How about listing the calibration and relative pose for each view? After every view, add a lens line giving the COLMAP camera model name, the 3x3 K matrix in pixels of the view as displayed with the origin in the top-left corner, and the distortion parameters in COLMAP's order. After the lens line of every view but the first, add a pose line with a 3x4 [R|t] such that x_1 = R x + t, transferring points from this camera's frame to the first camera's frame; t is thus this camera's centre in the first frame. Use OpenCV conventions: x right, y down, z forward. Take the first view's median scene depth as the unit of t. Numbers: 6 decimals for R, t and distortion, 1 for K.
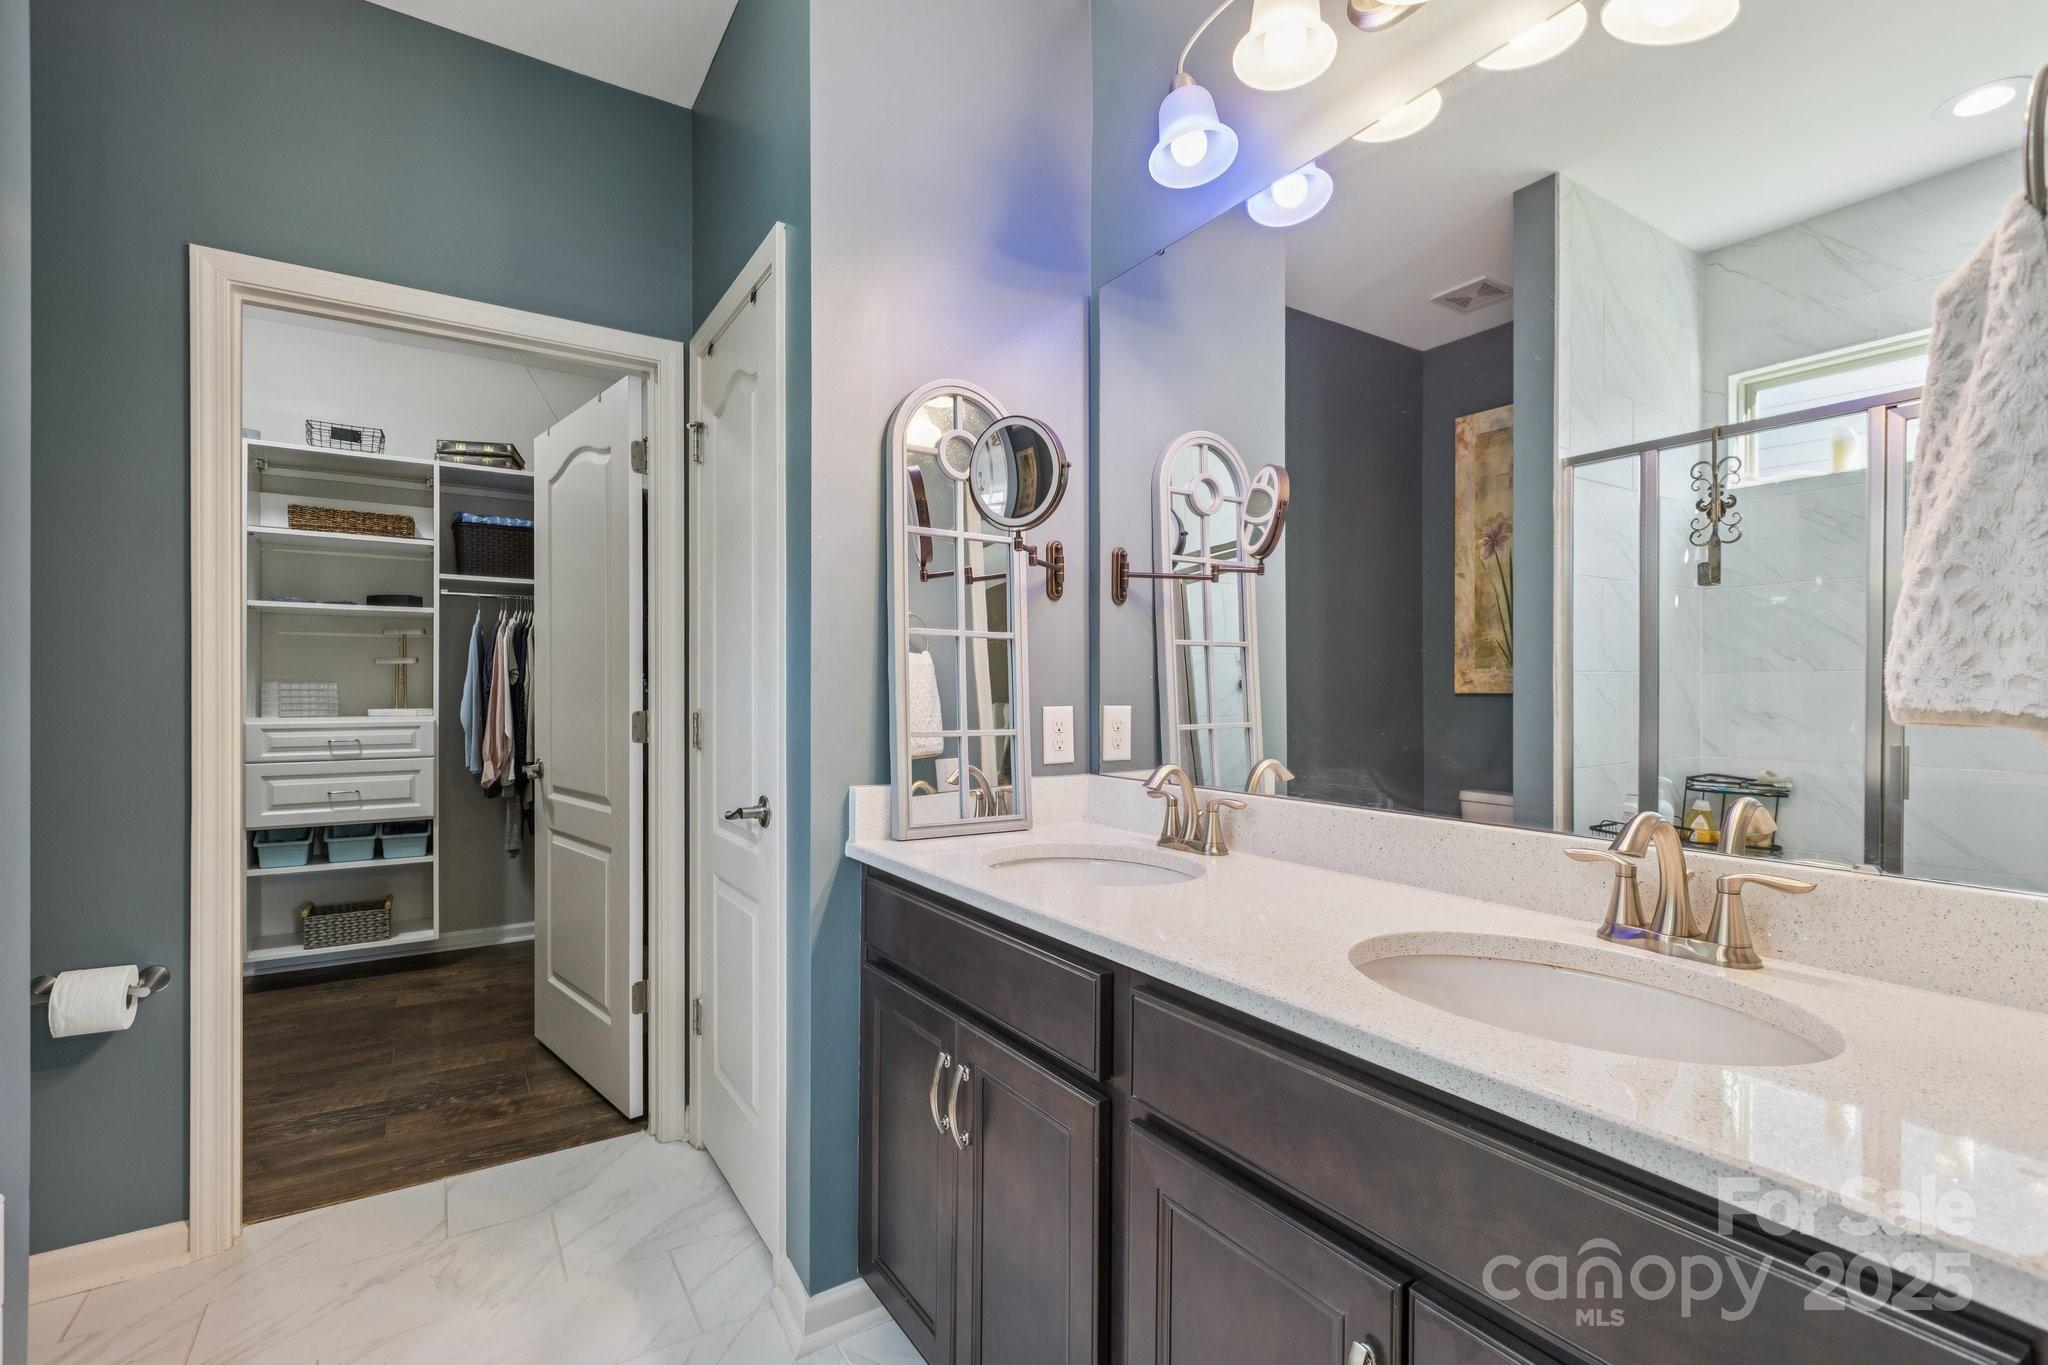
lens RADIAL K [[917.9, 0, 1015.2], [0, 917.9, 679.5], [0, 0, 1]] dist [0.002037, 0.000087]
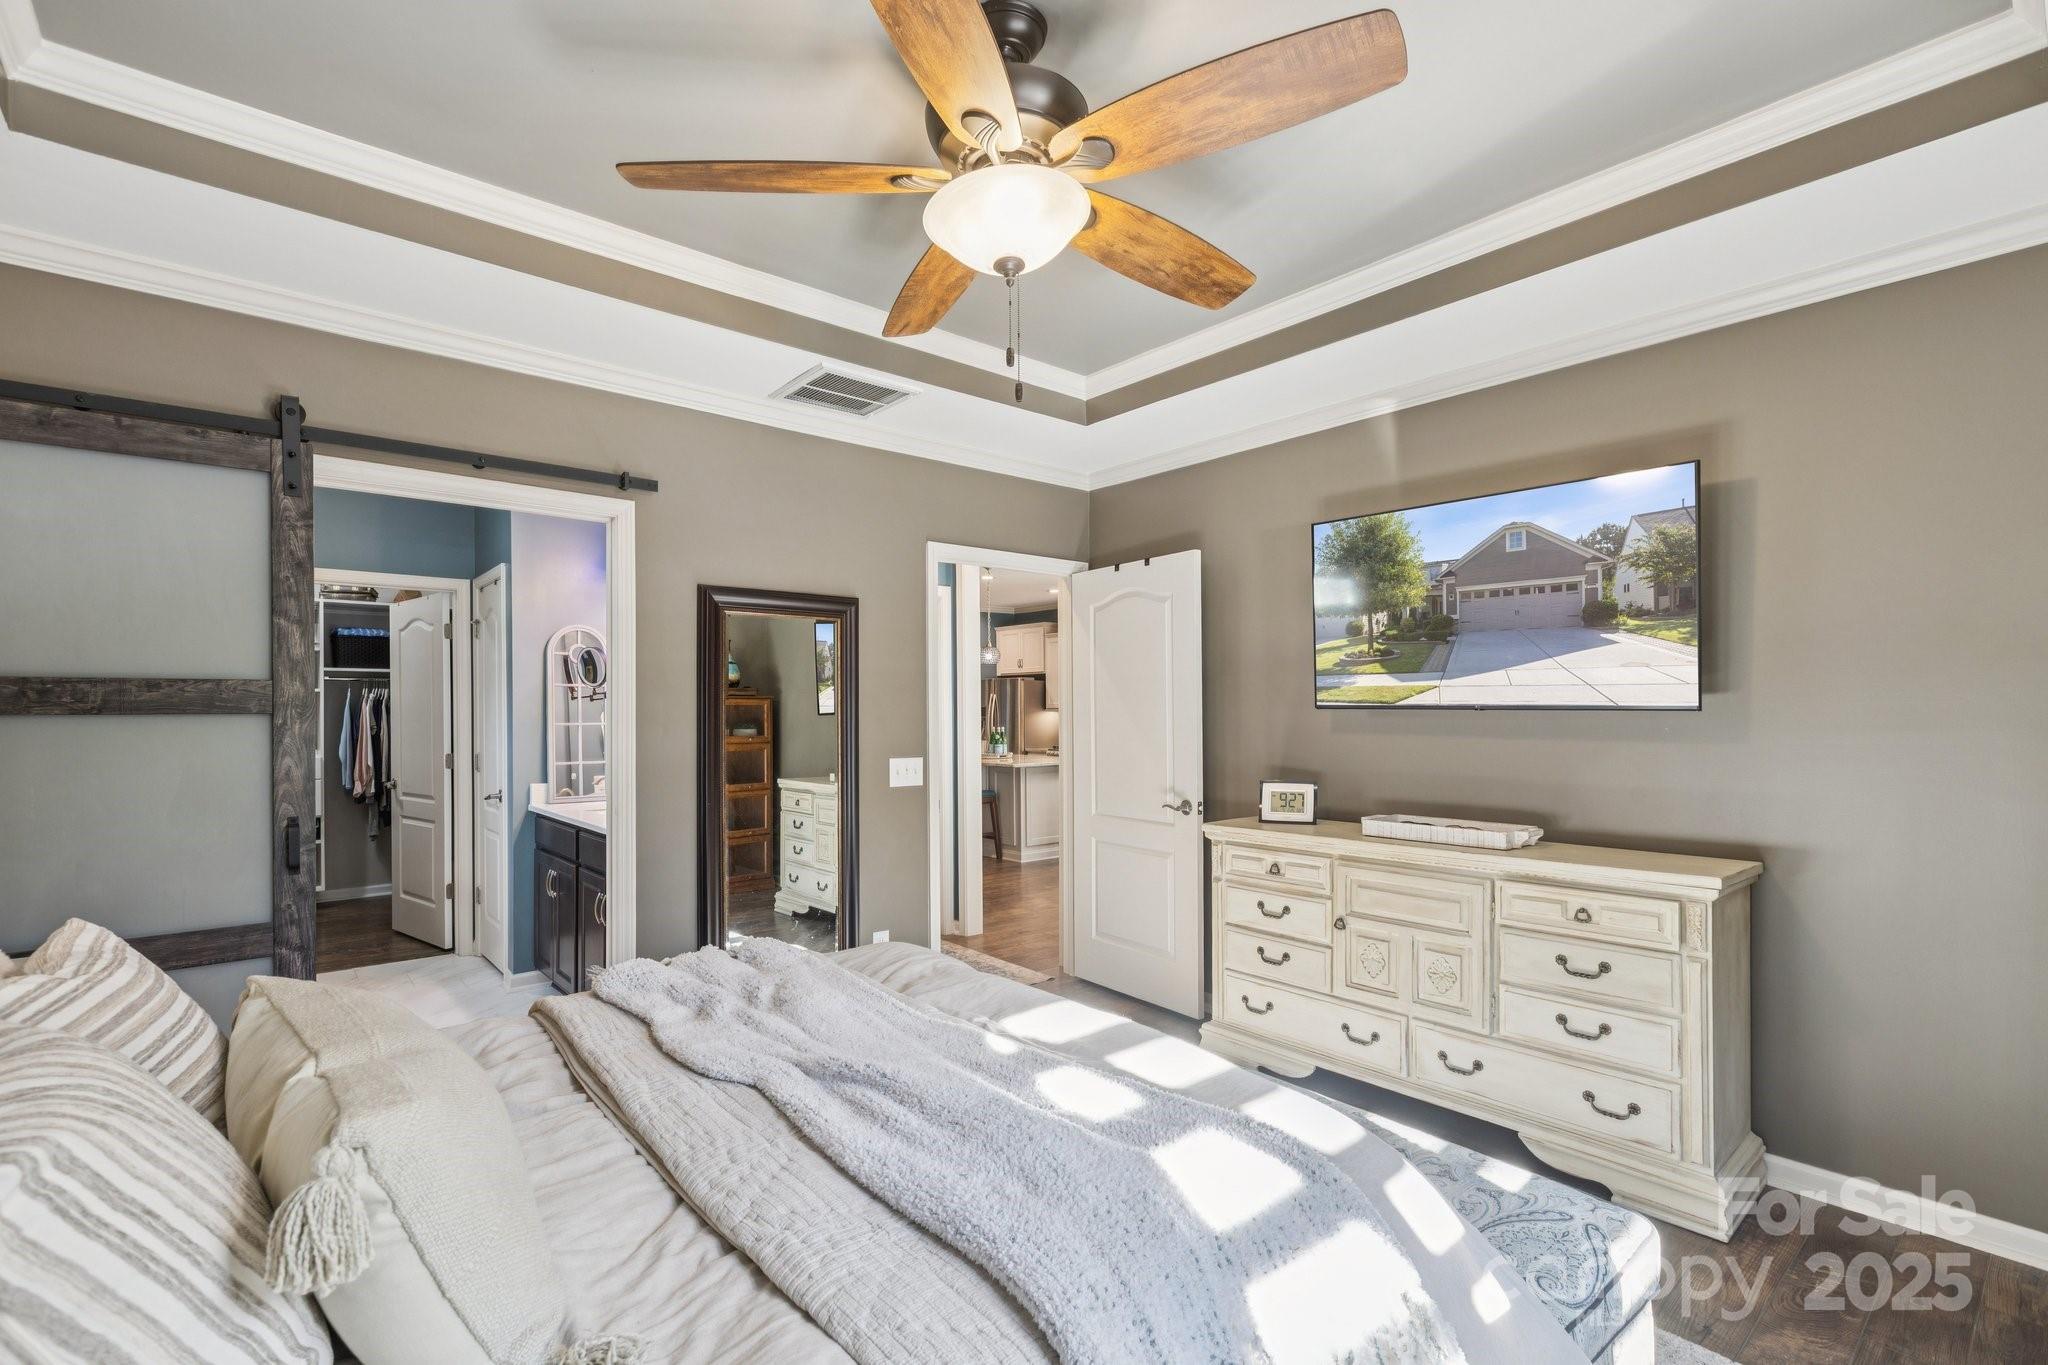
lens RADIAL K [[917.9, 0, 1018.7], [0, 917.9, 690.4], [0, 0, 1]] dist [0.004870, -0.000193]
pose [[0.990176, -0.008342, 0.139580, 0.390385], [0.009031, 0.999950, -0.004308, -0.059283], [-0.139537, 0.005526, 0.990201, -0.838973]]
